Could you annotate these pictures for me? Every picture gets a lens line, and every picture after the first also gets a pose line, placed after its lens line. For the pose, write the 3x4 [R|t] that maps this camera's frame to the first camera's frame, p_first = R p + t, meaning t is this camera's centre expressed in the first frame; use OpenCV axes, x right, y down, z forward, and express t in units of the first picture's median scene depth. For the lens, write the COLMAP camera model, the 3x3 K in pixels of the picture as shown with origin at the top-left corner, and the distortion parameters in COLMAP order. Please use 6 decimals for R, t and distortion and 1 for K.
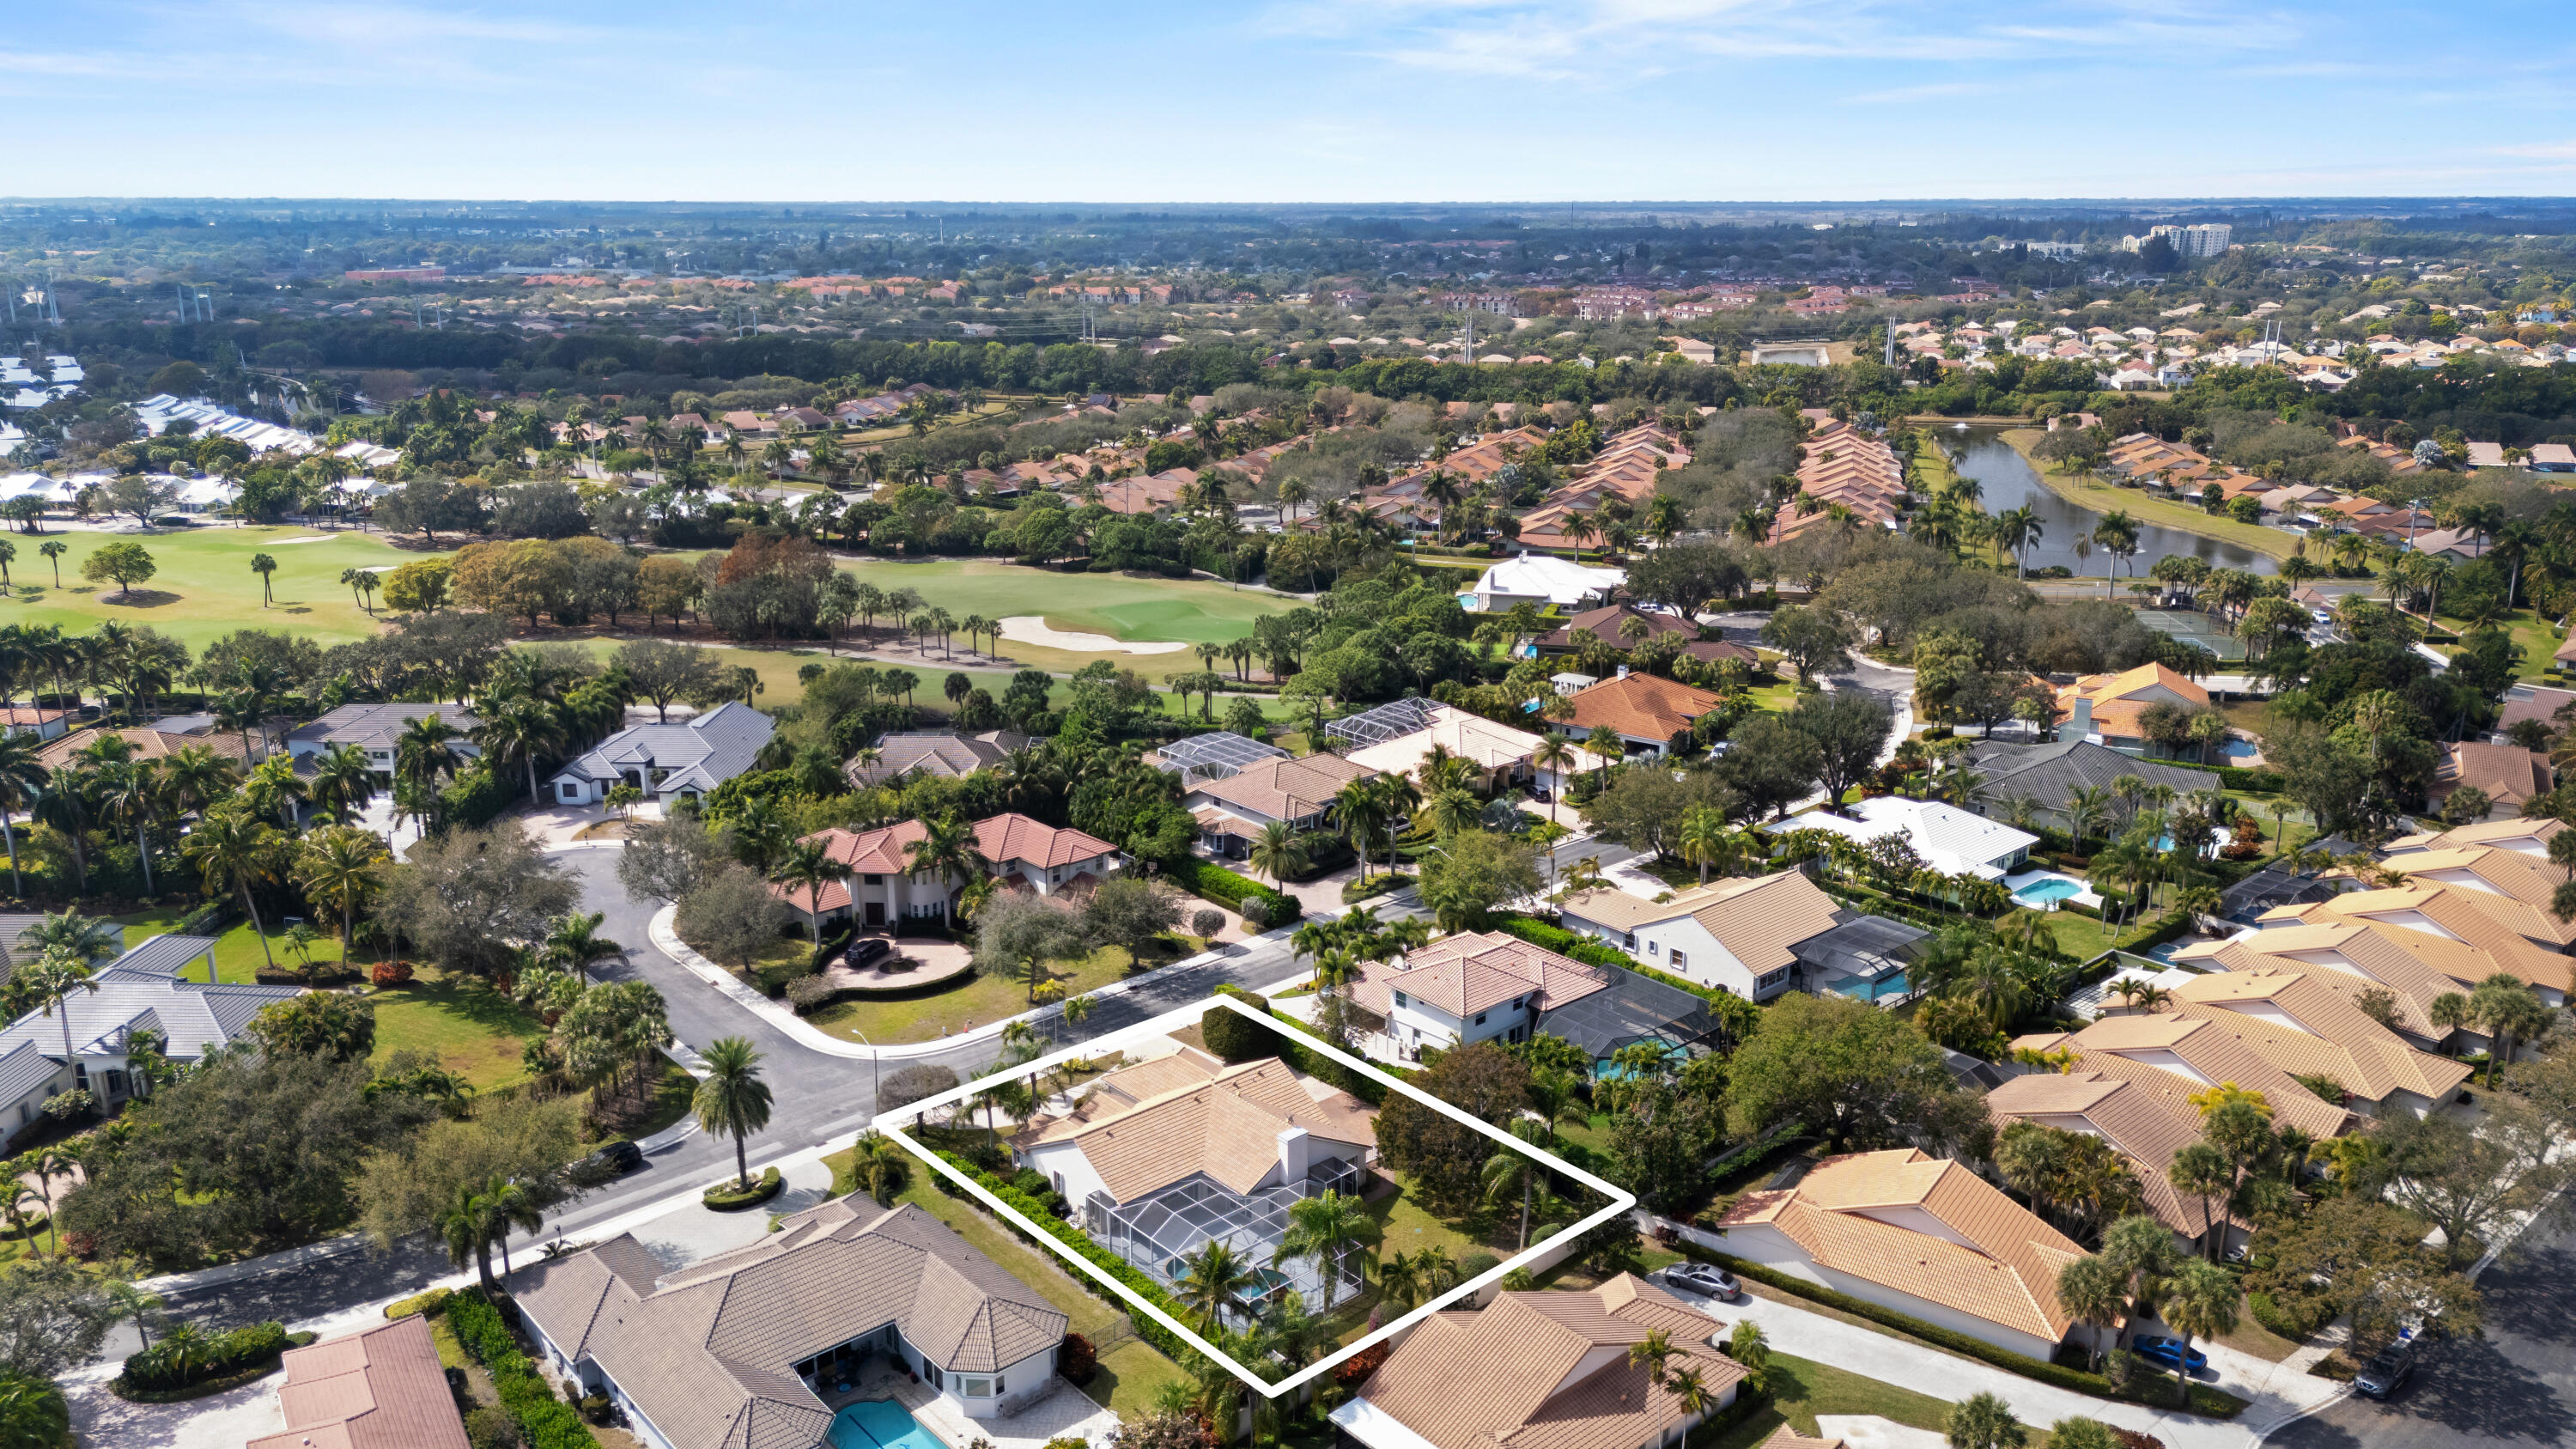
lens RADIAL K [[1872.6, 0, 1281.1], [0, 1872.6, 735.1], [0, 0, 1]] dist [0.052230, -0.053537]
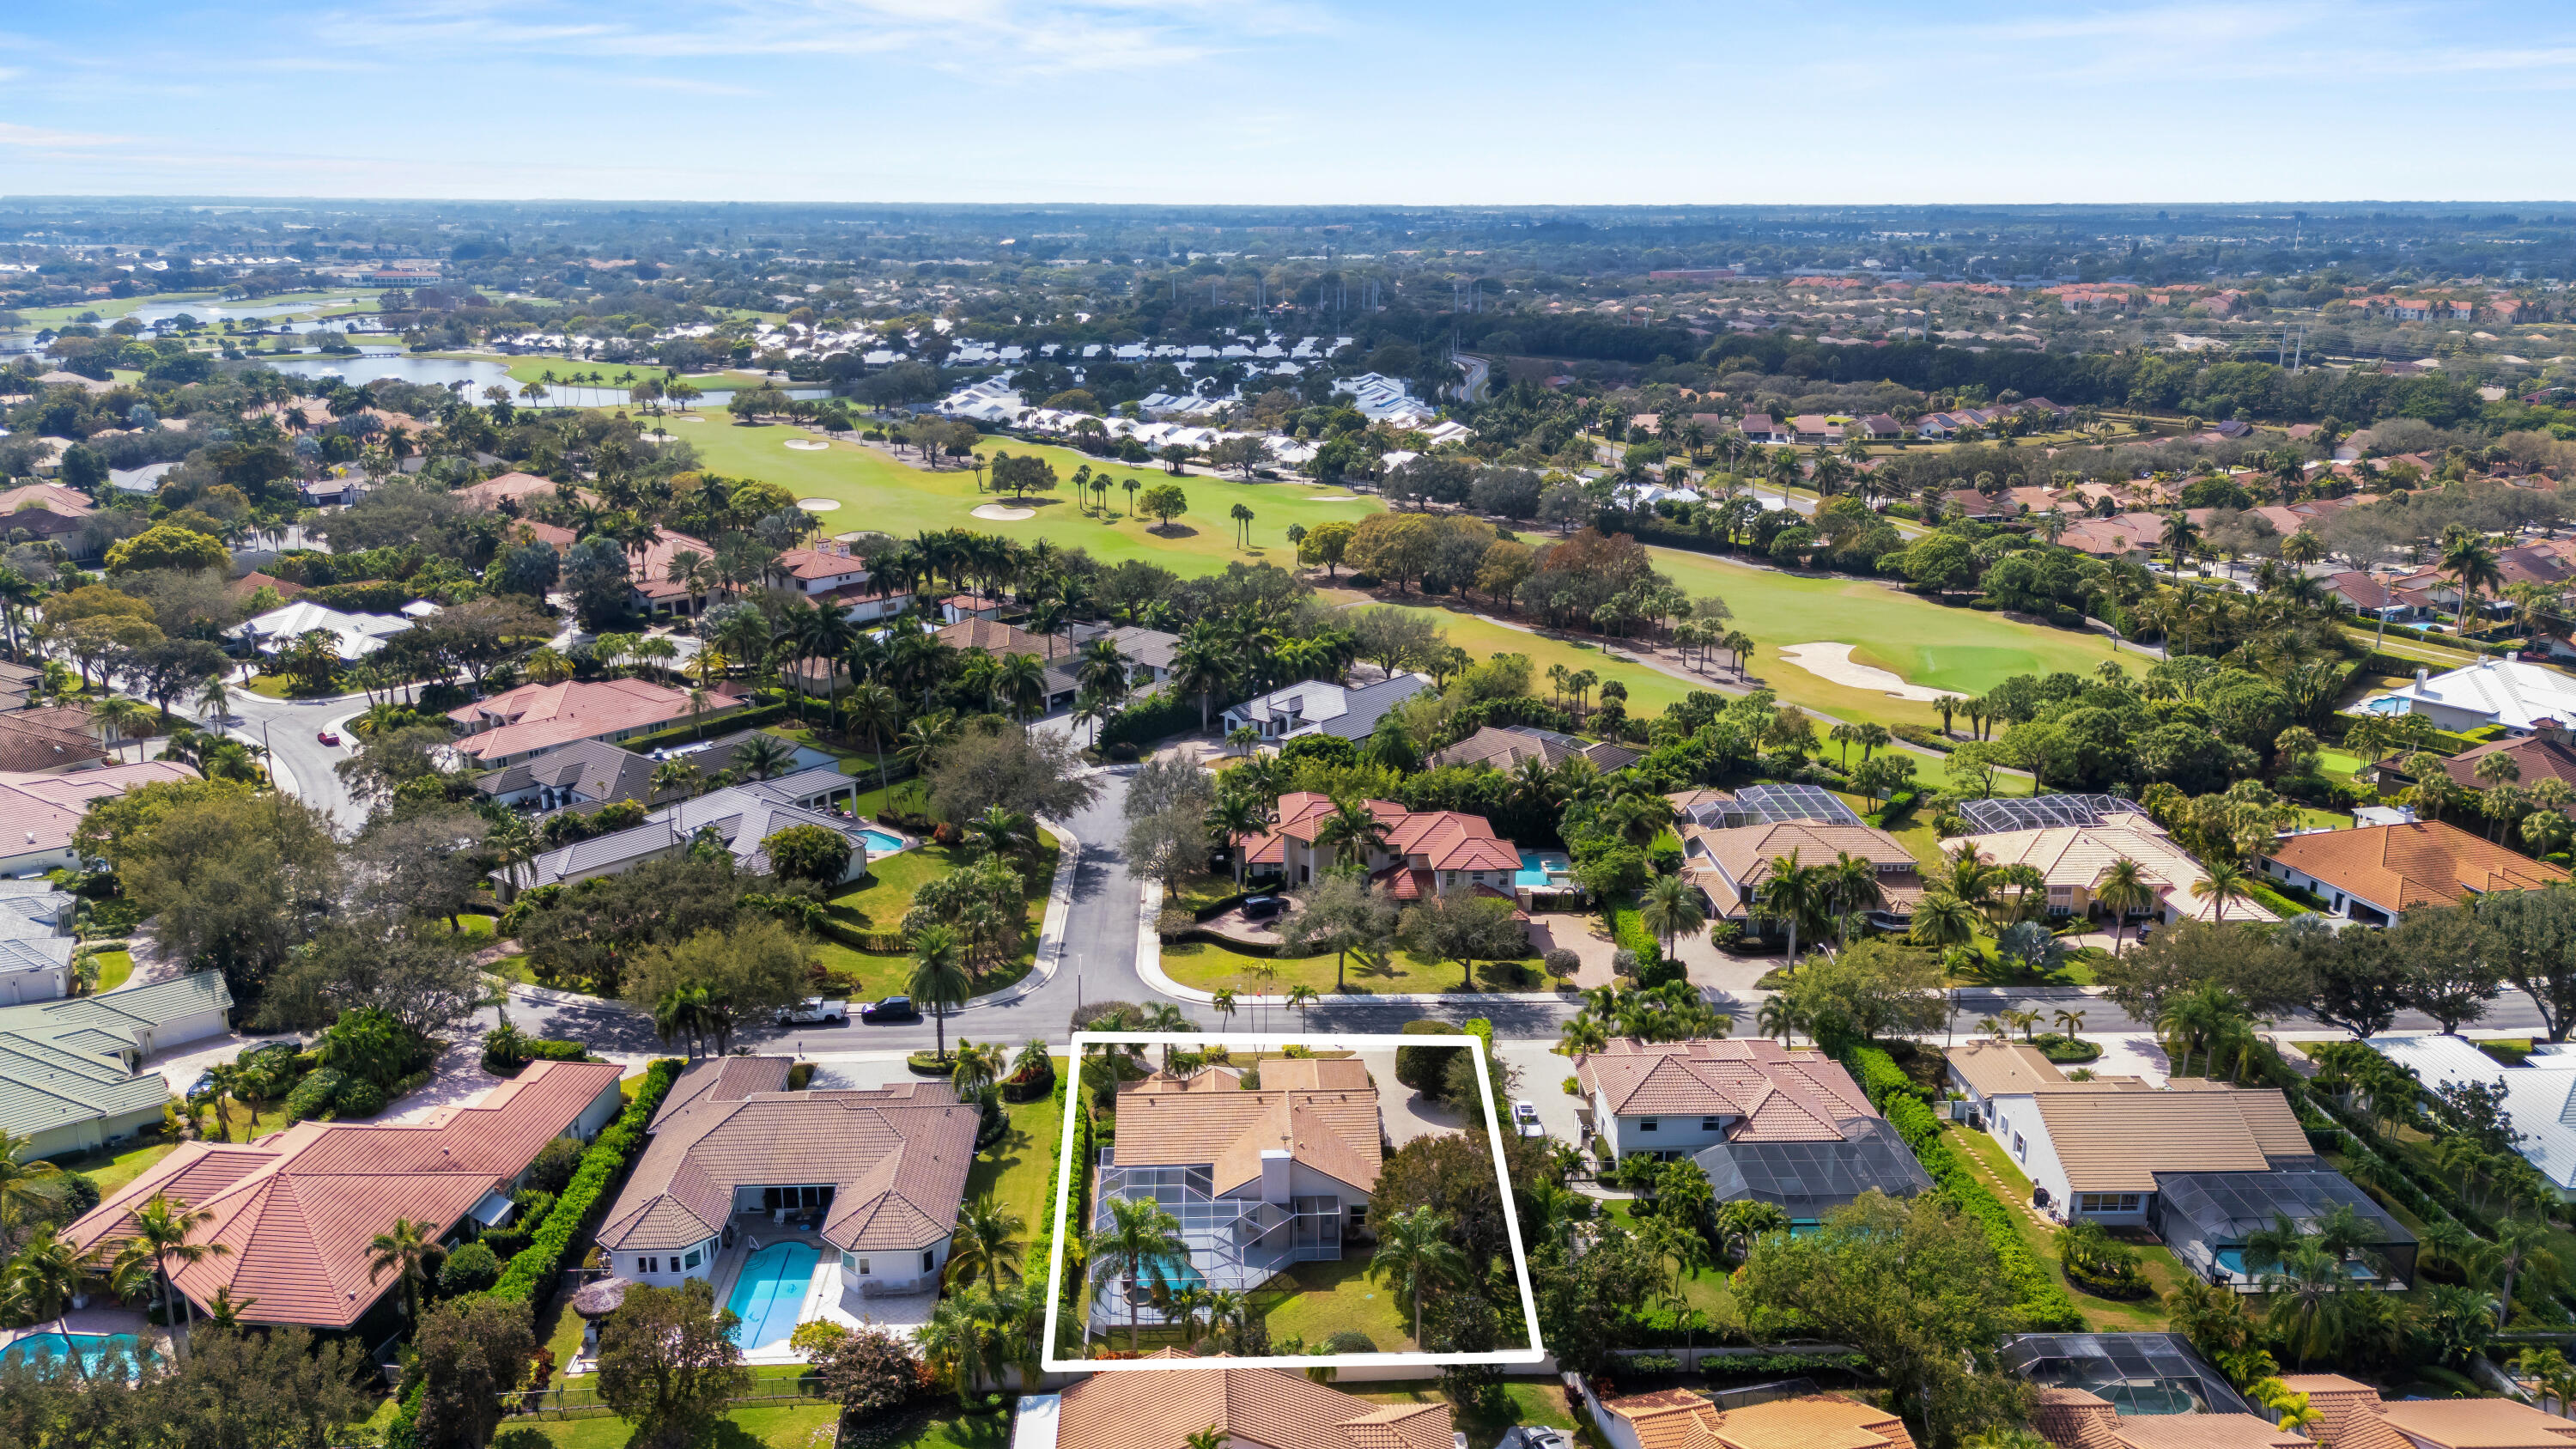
lens RADIAL K [[1872.6, 0, 1387.3], [0, 1872.6, 738.6], [0, 0, 1]] dist [0.052230, -0.053537]
pose [[0.768484, 0.170243, -0.616805, 0.305948], [-0.170622, 0.983575, 0.058894, -0.035433], [0.616701, 0.059982, 0.784909, 0.125262]]
